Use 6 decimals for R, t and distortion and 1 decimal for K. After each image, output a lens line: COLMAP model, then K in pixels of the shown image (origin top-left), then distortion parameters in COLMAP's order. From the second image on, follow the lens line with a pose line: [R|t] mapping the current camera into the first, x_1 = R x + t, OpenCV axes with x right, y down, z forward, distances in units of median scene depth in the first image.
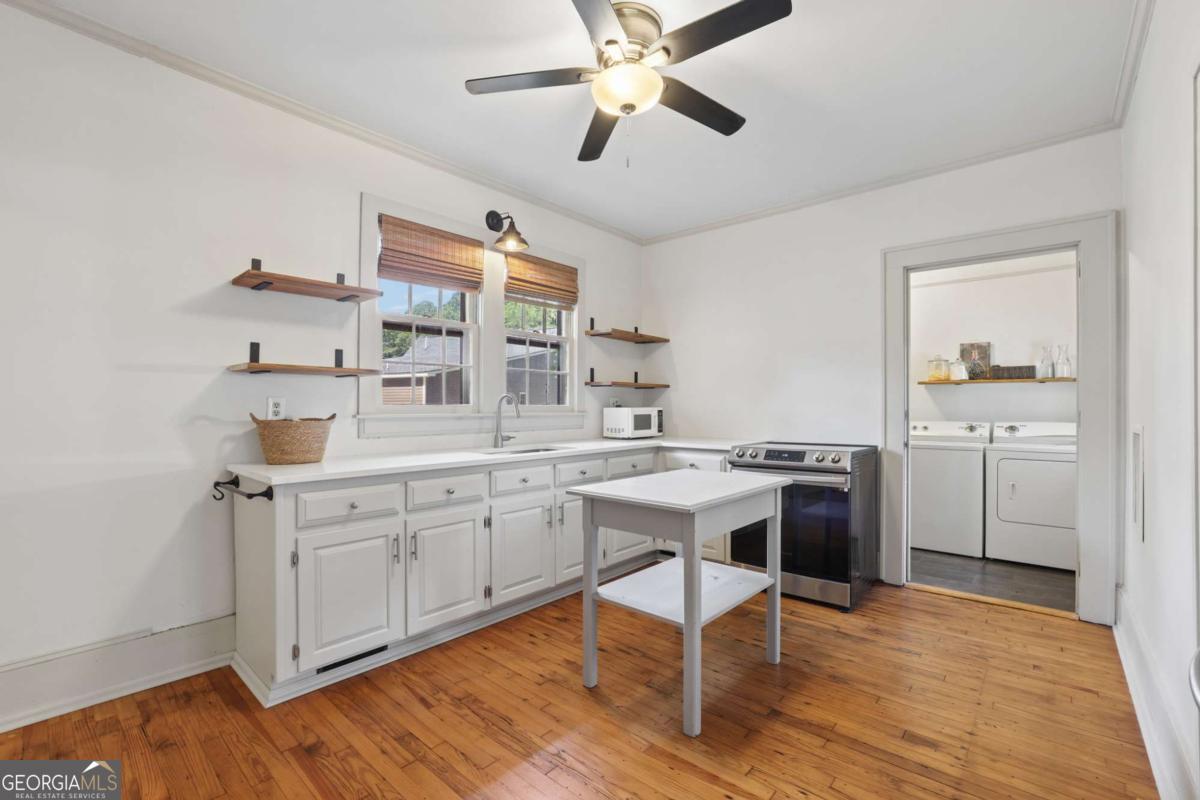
lens RADIAL K [[523.4, 0, 595.7], [0, 523.4, 398.6], [0, 0, 1]] dist [-0.052844, 0.019352]
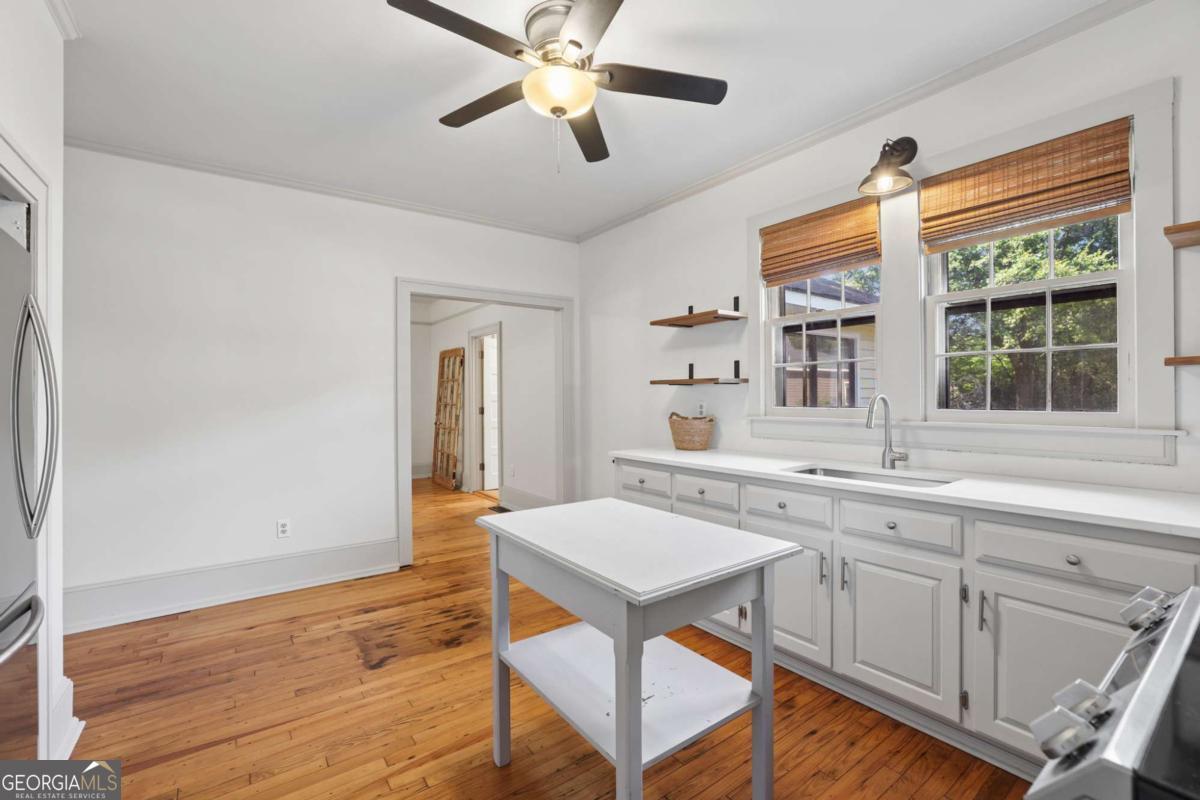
lens RADIAL K [[525.6, 0, 616.3], [0, 525.6, 399.4], [0, 0, 1]] dist [-0.028374, -0.000142]
pose [[-0.198950, 0.002365, -0.980007, 0.686242], [0.015522, 0.999879, -0.000739, -0.008568], [0.979887, -0.015359, -0.198962, 0.891070]]
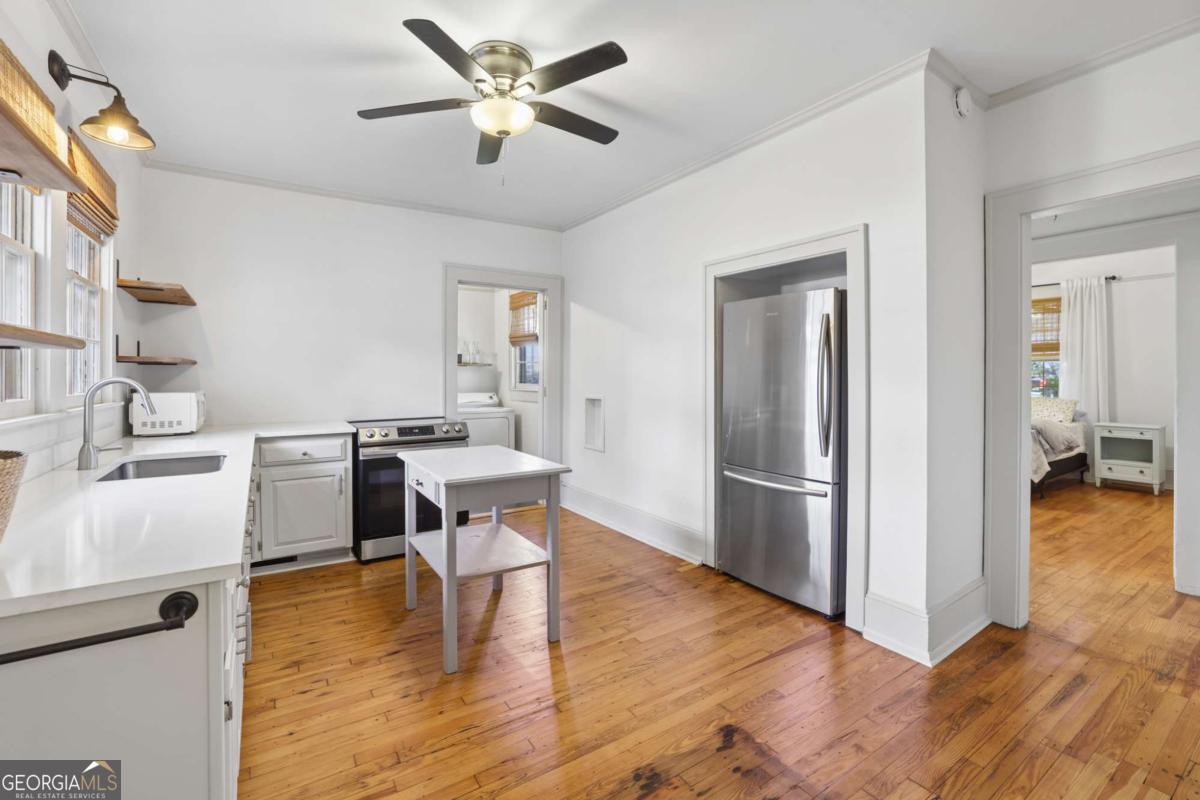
lens RADIAL K [[511.1, 0, 597.6], [0, 511.1, 377.7], [0, 0, 1]] dist [-0.014688, 0.000186]
pose [[0.272804, -0.001096, 0.962069, -0.658223], [-0.009737, 0.999945, 0.003900, -0.016564], [-0.962020, -0.010432, 0.272778, 0.342223]]
